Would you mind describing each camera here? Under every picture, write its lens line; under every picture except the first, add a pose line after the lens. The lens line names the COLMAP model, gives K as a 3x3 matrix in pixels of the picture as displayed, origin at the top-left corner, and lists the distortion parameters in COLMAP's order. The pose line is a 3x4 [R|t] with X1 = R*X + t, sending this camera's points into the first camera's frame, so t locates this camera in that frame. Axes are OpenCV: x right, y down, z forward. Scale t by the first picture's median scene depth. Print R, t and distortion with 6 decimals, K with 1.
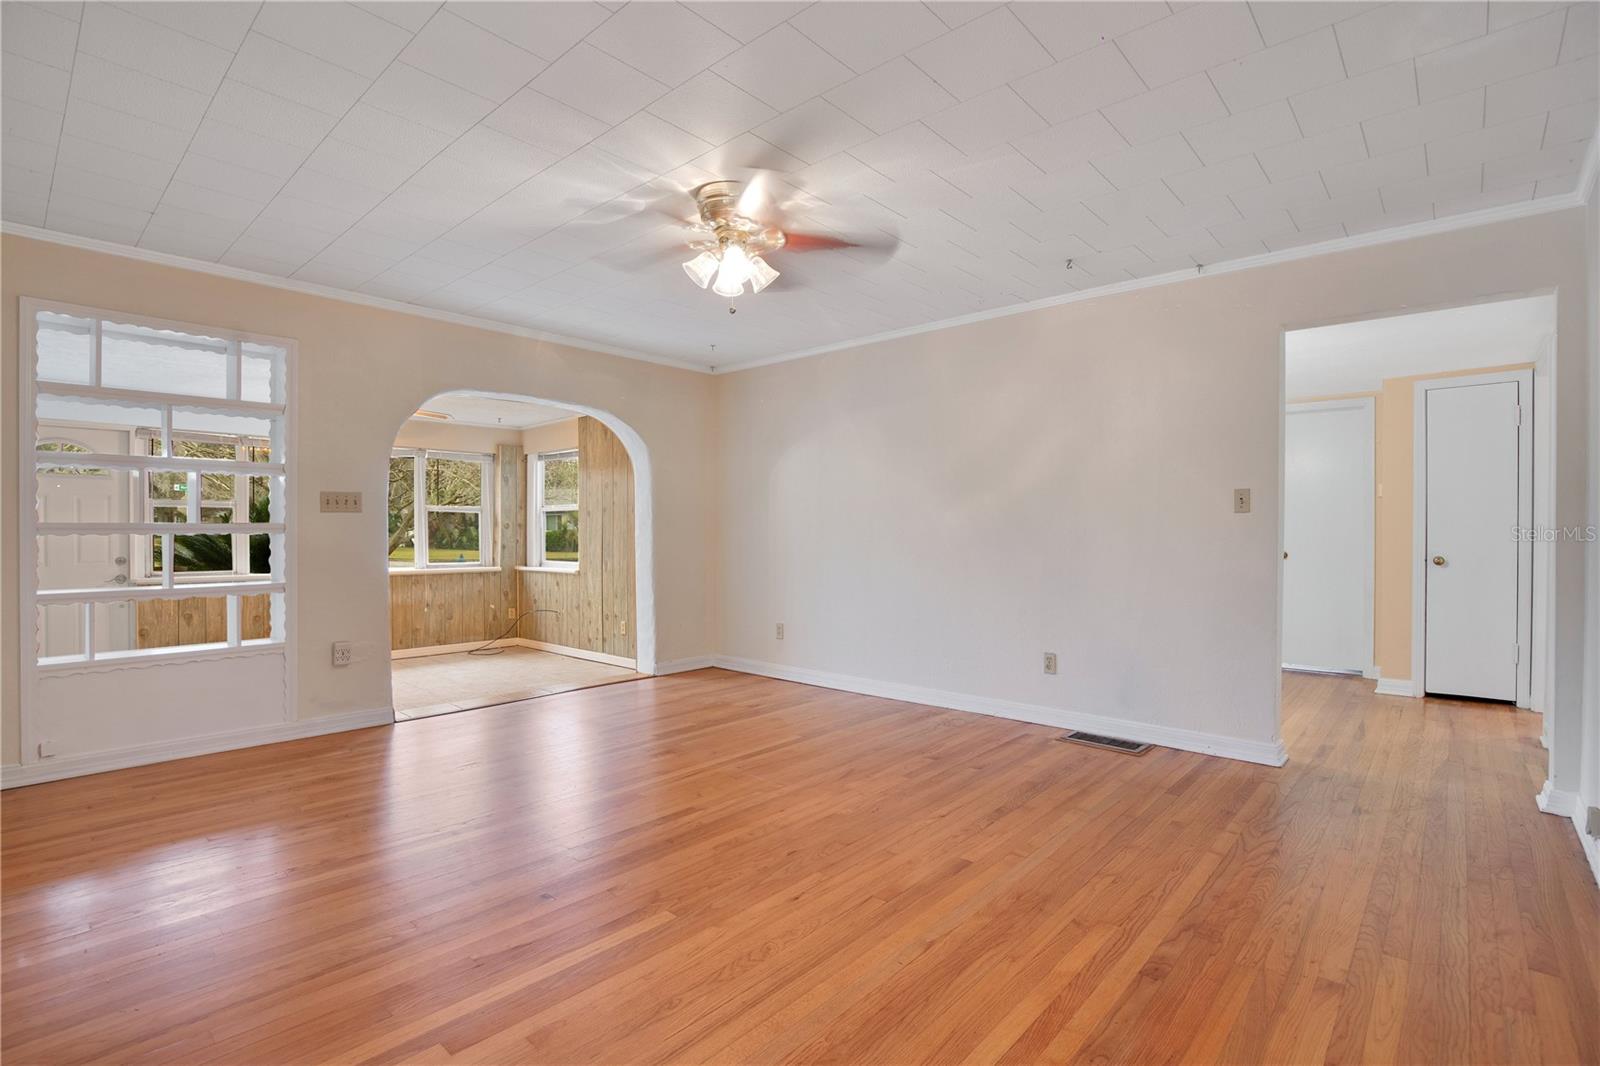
lens RADIAL K [[748.5, 0, 811.4], [0, 748.5, 544.3], [0, 0, 1]] dist [-0.031015, 0.000027]
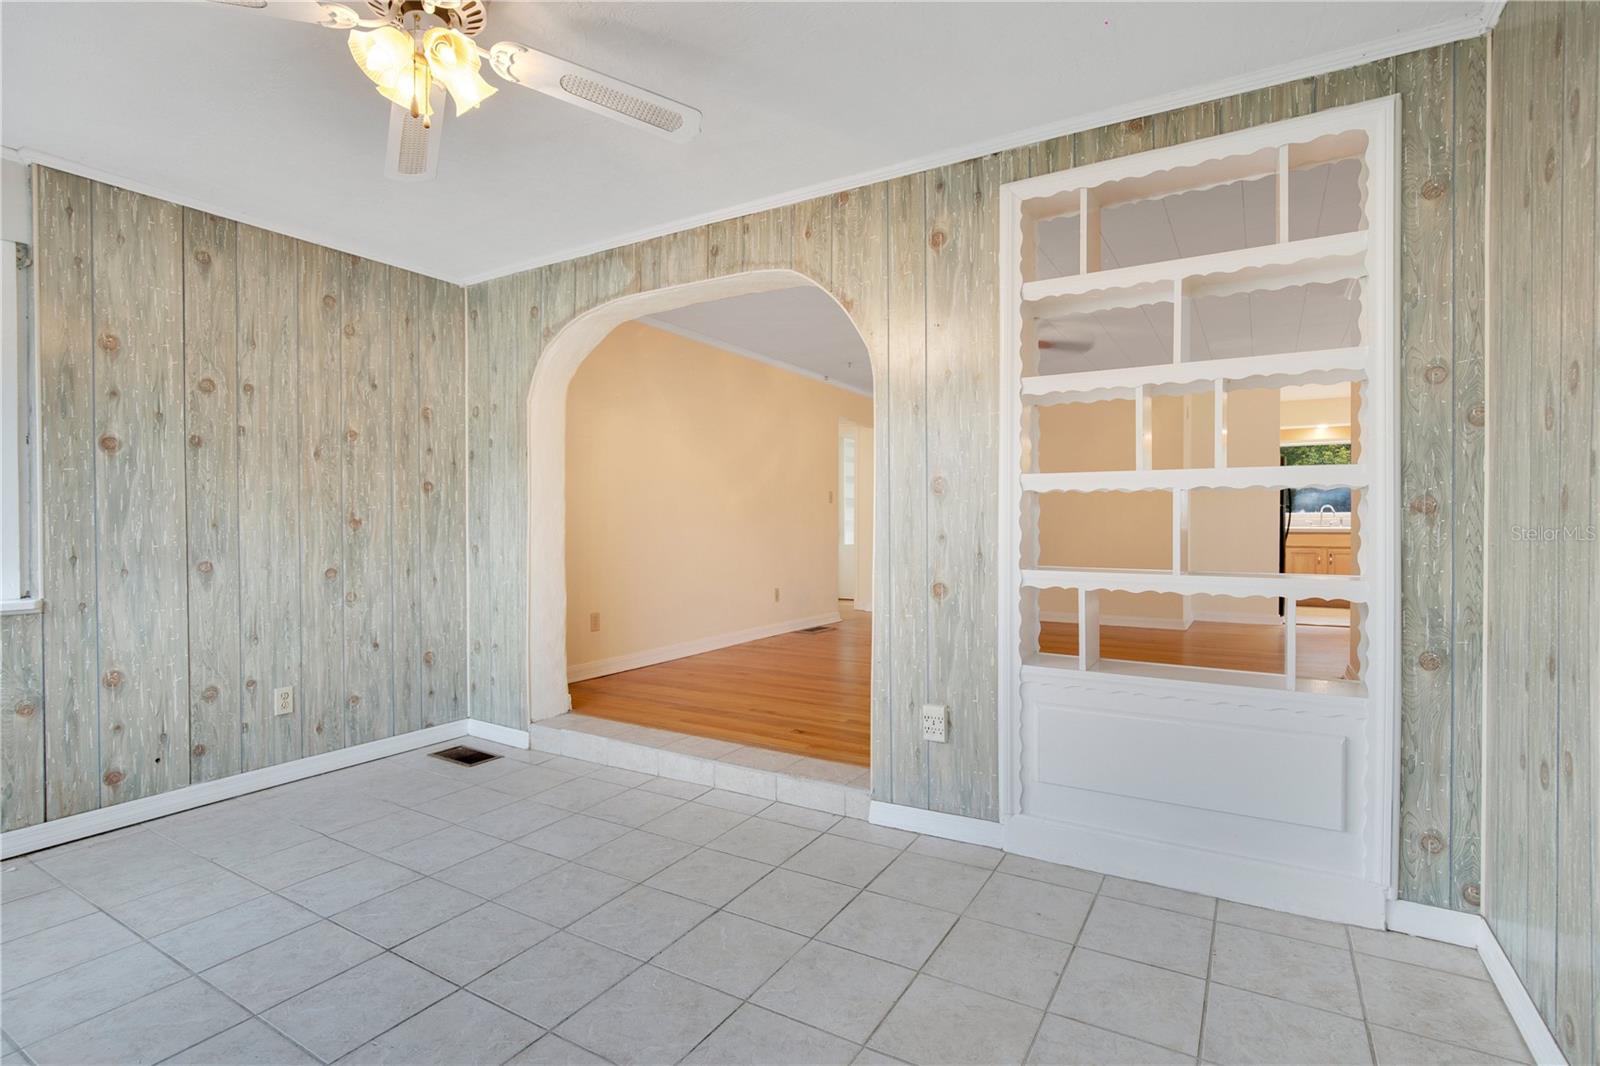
lens RADIAL K [[766.9, 0, 800.0], [0, 766.9, 533.0], [0, 0, 1]] dist [-0.028403, 0.000163]
pose [[-0.186461, -0.010382, 0.982408, -0.741477], [0.018692, 0.999726, 0.014113, 0.005561], [-0.982285, 0.020995, -0.186216, 0.732493]]
